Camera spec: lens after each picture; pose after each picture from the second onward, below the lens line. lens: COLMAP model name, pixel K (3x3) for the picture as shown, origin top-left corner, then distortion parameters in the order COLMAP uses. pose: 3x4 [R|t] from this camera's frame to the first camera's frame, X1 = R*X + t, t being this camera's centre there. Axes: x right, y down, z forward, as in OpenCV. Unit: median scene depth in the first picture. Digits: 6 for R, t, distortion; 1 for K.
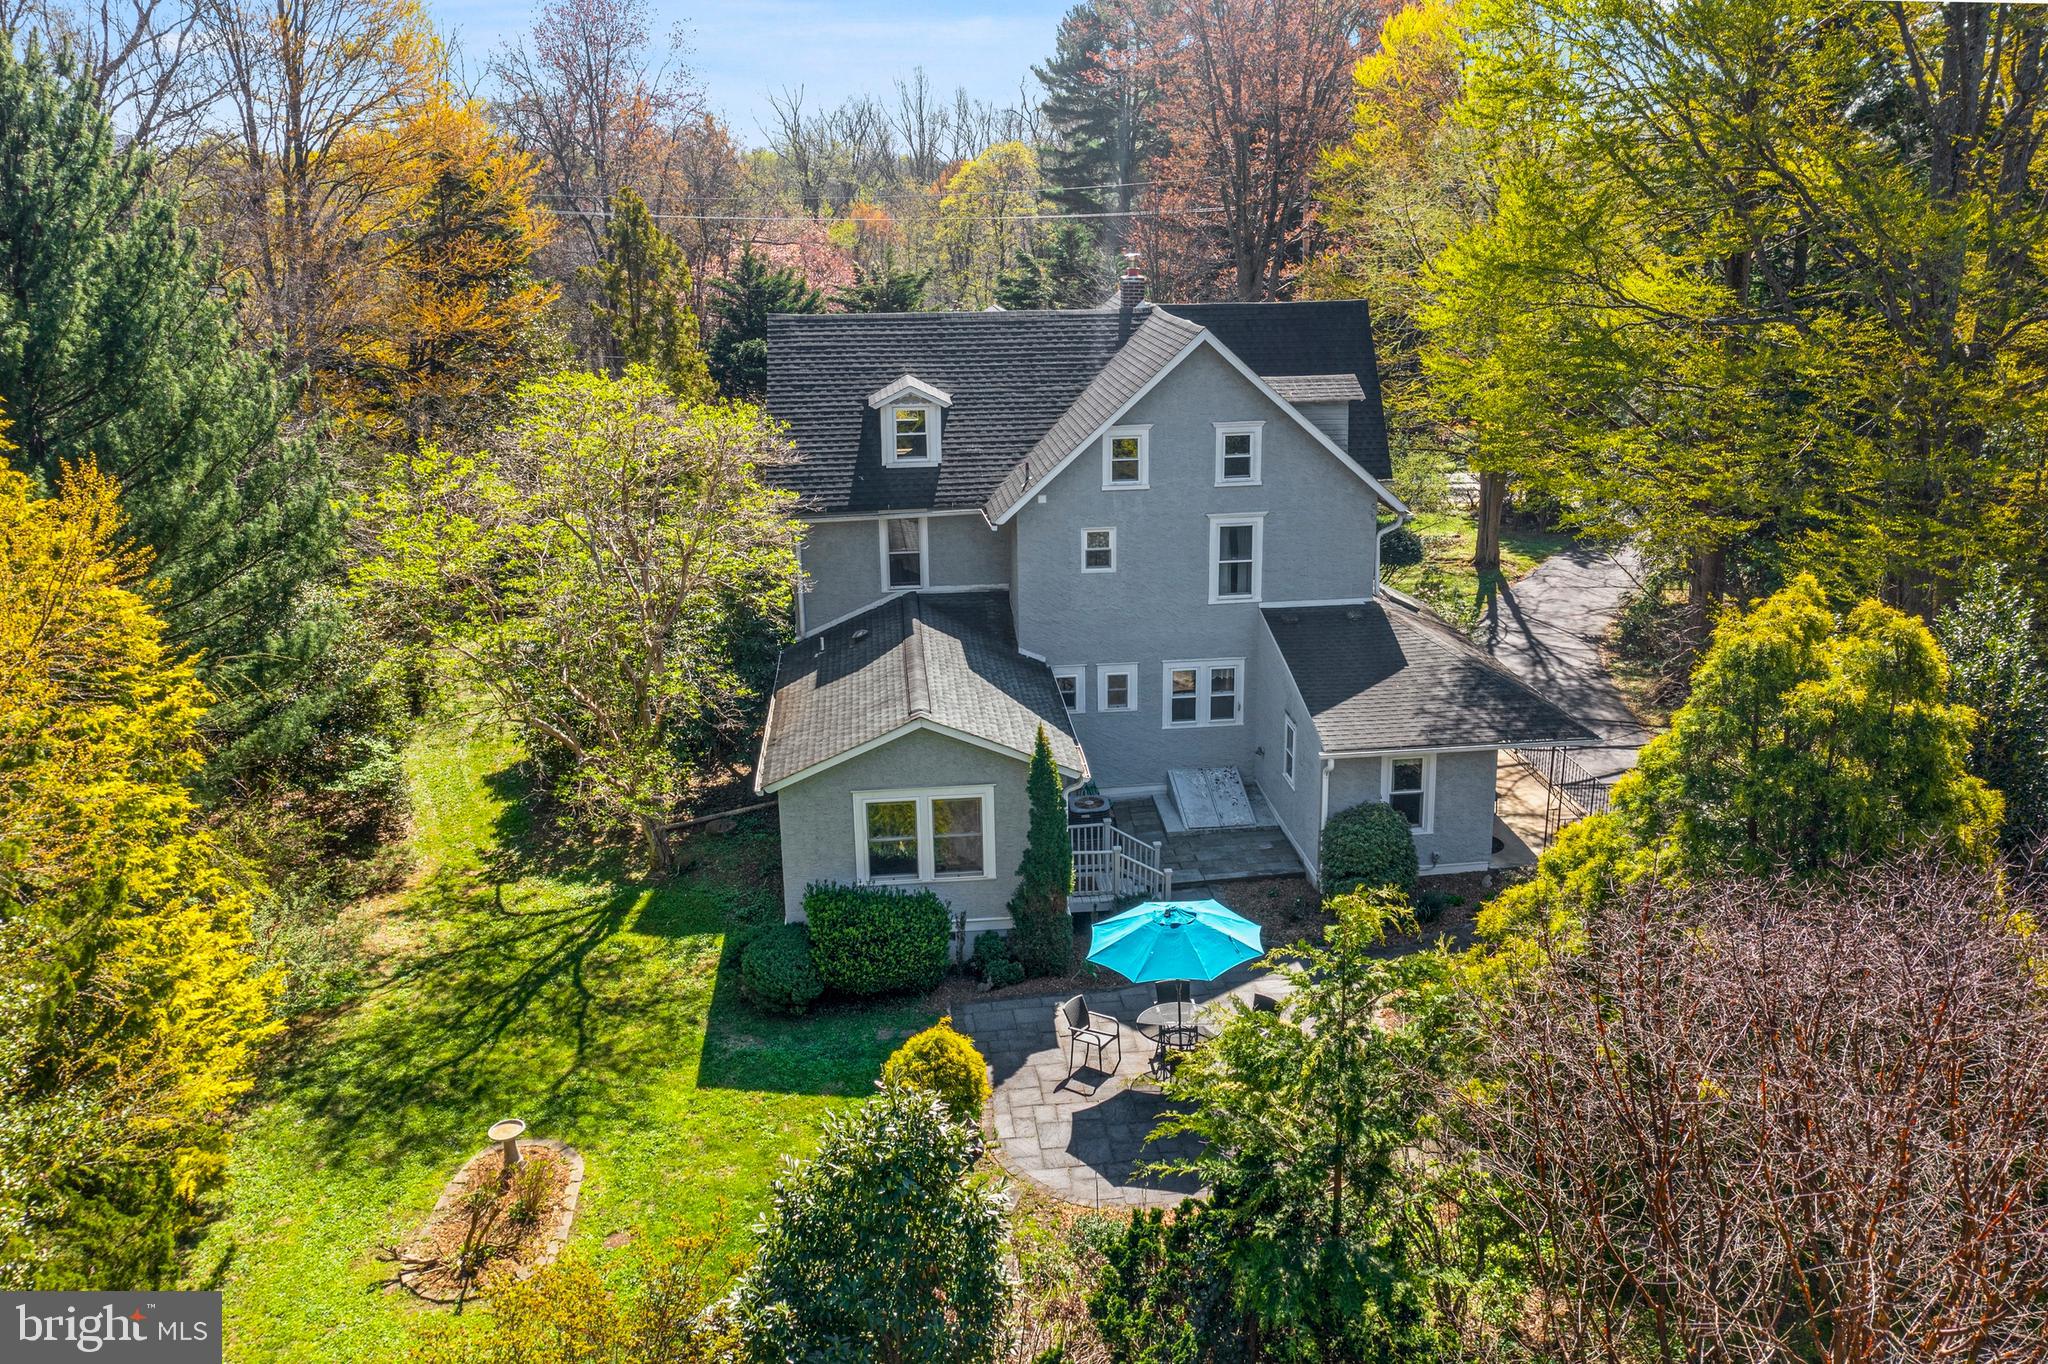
lens RADIAL K [[1633.4, 0, 1045.1], [0, 1633.4, 678.6], [0, 0, 1]] dist [-0.048221, 0.000809]
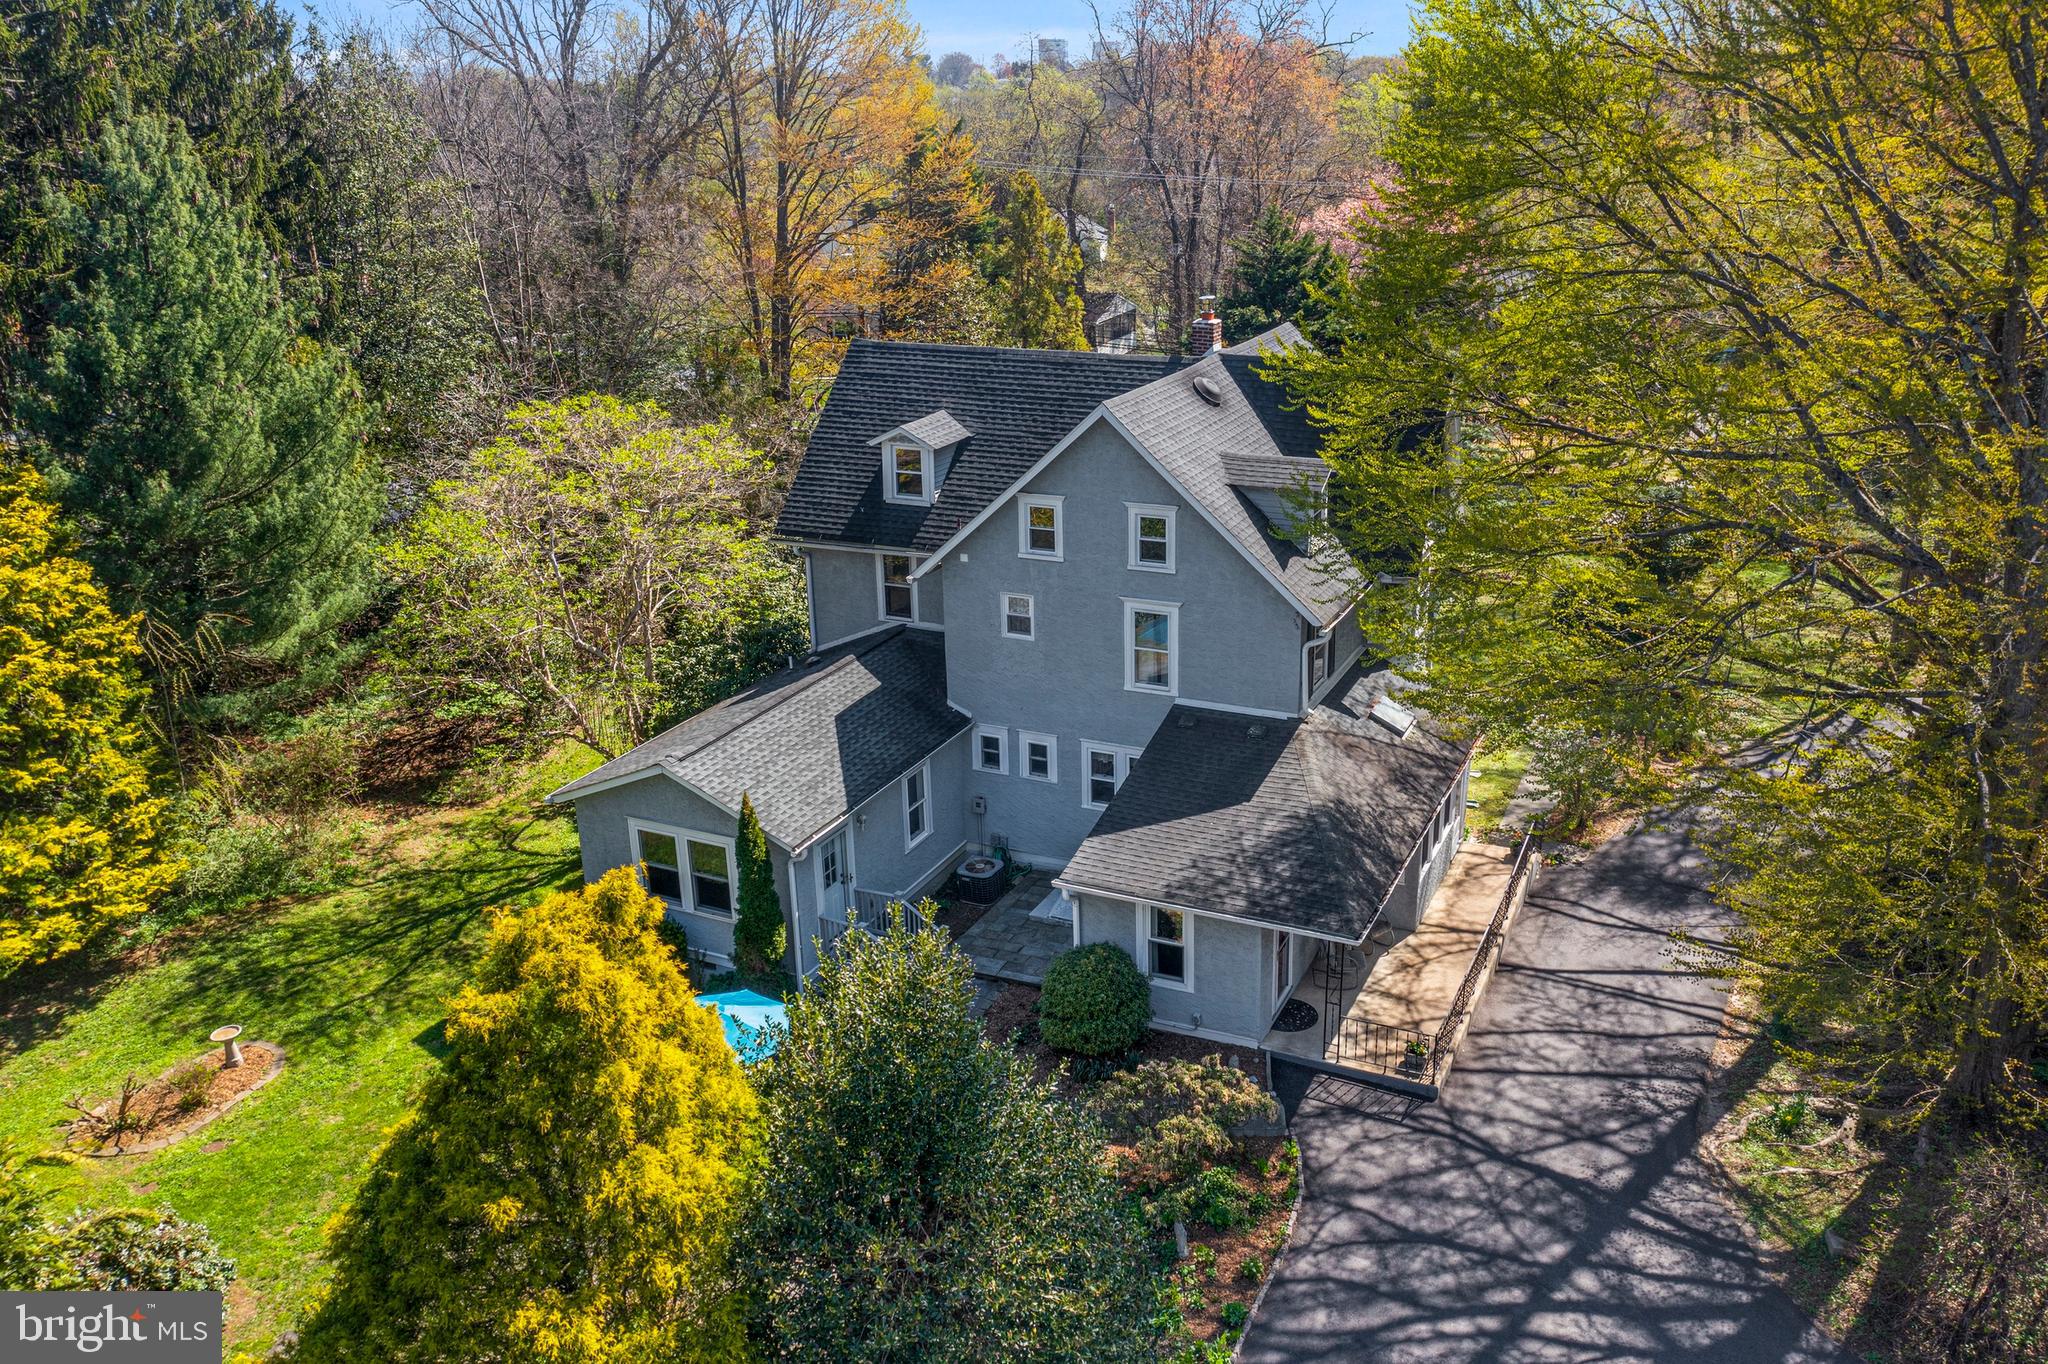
lens RADIAL K [[1618.1, 0, 1039.8], [0, 1618.1, 727.9], [0, 0, 1]] dist [-0.013581, -0.004442]
pose [[0.852152, 0.188284, -0.488249, 0.569955], [-0.142238, 0.981239, 0.130146, -0.152164], [0.503593, -0.041457, 0.862946, 0.183993]]
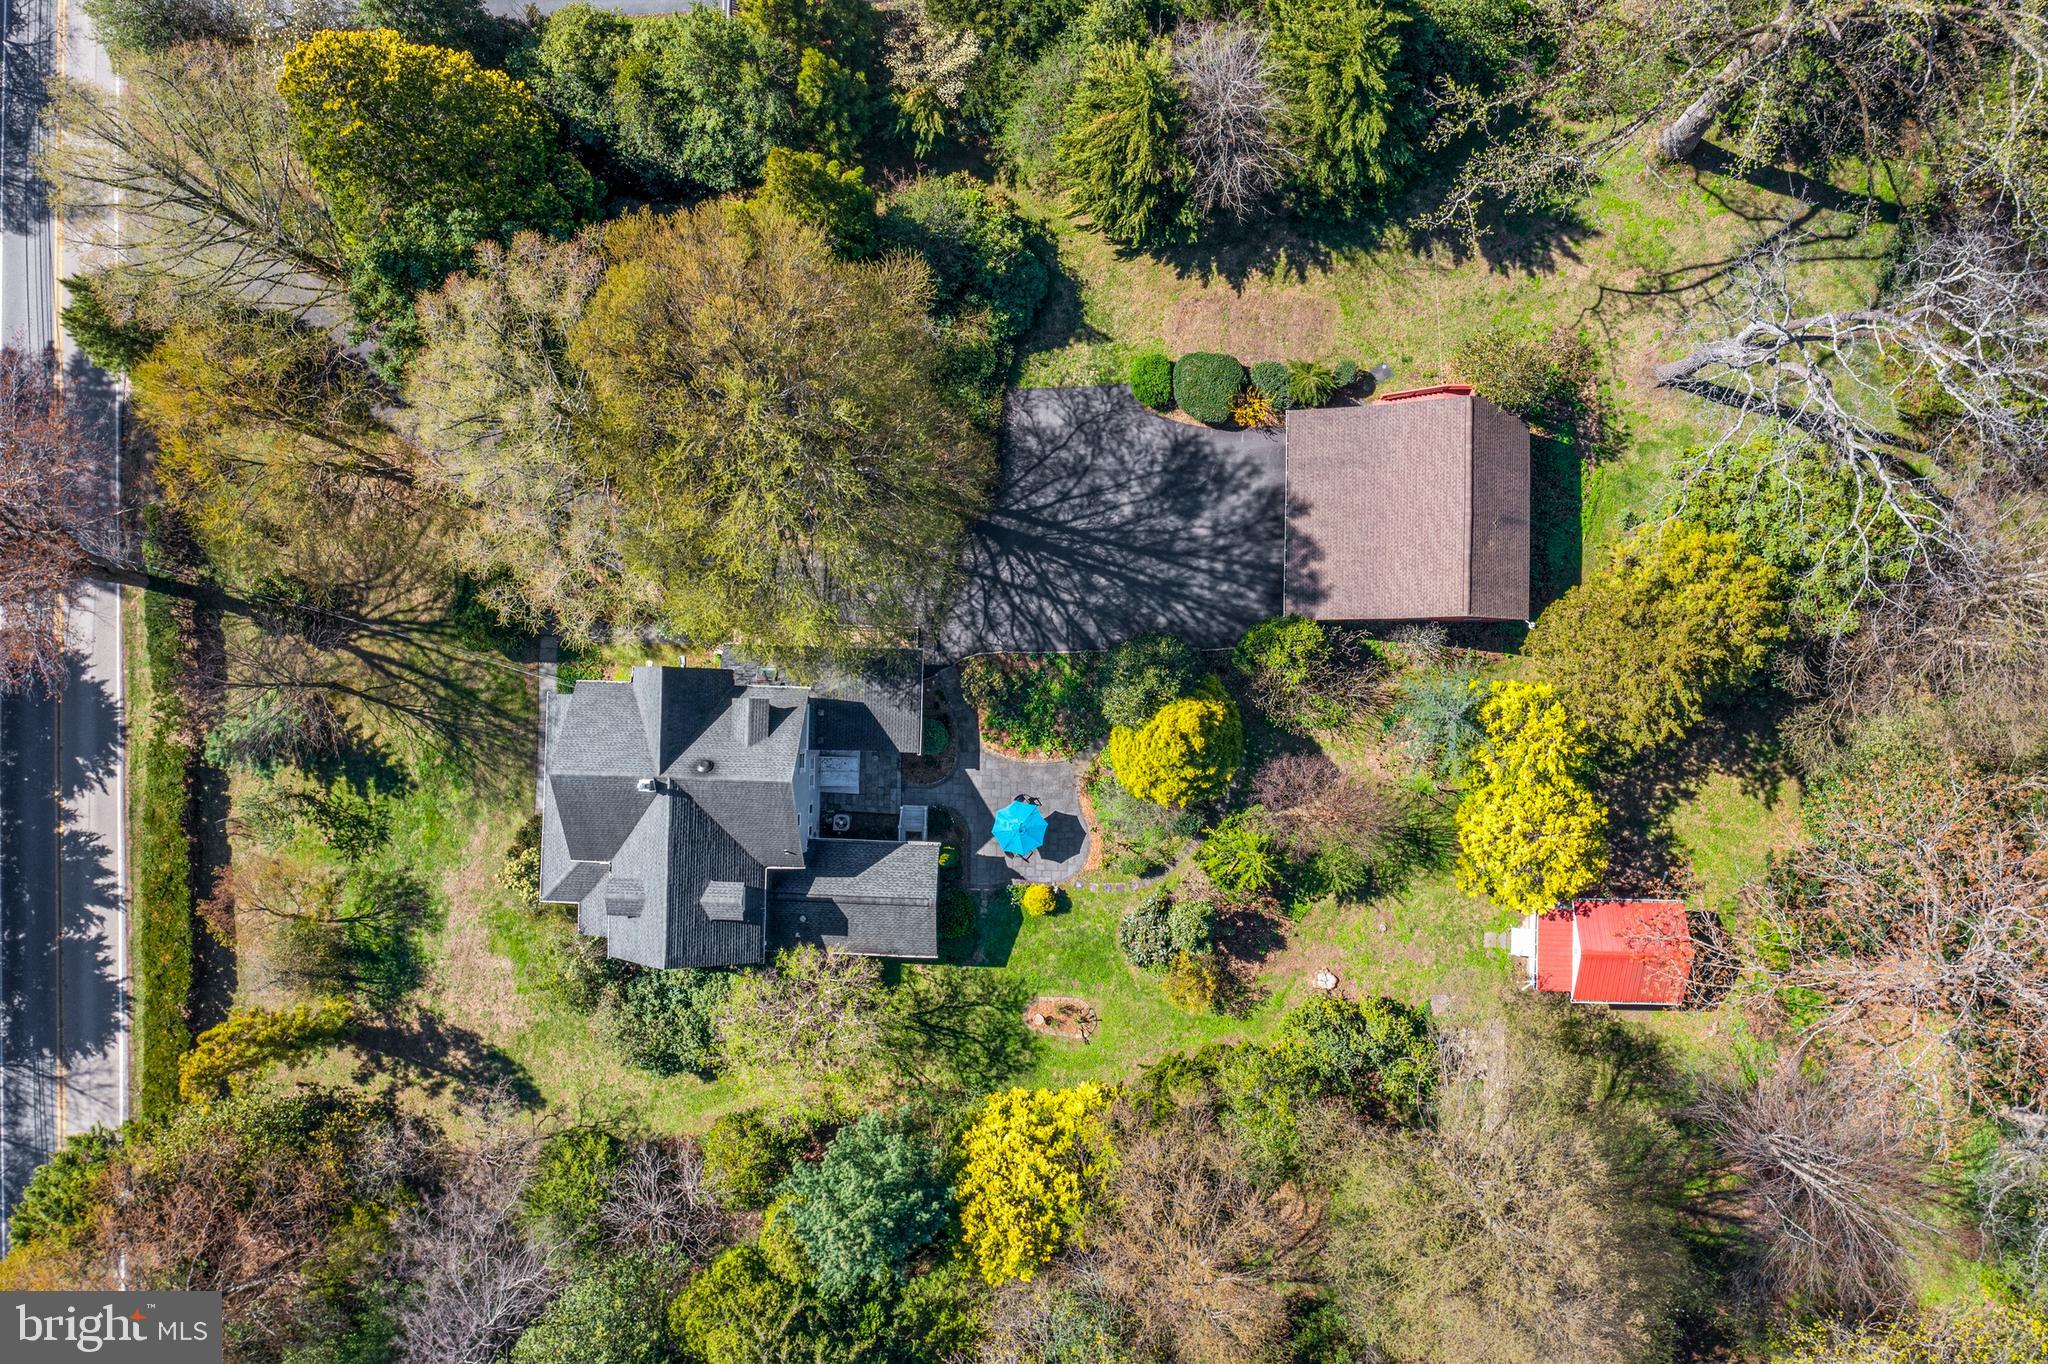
lens RADIAL K [[1650.1, 0, 1018.5], [0, 1650.1, 657.2], [0, 0, 1]] dist [-0.009061, 0.003369]
pose [[0.133225, -0.990266, 0.040299, 0.227394], [0.342677, 0.084180, 0.935674, -2.395498], [-0.929959, -0.110846, 0.350556, -0.112043]]
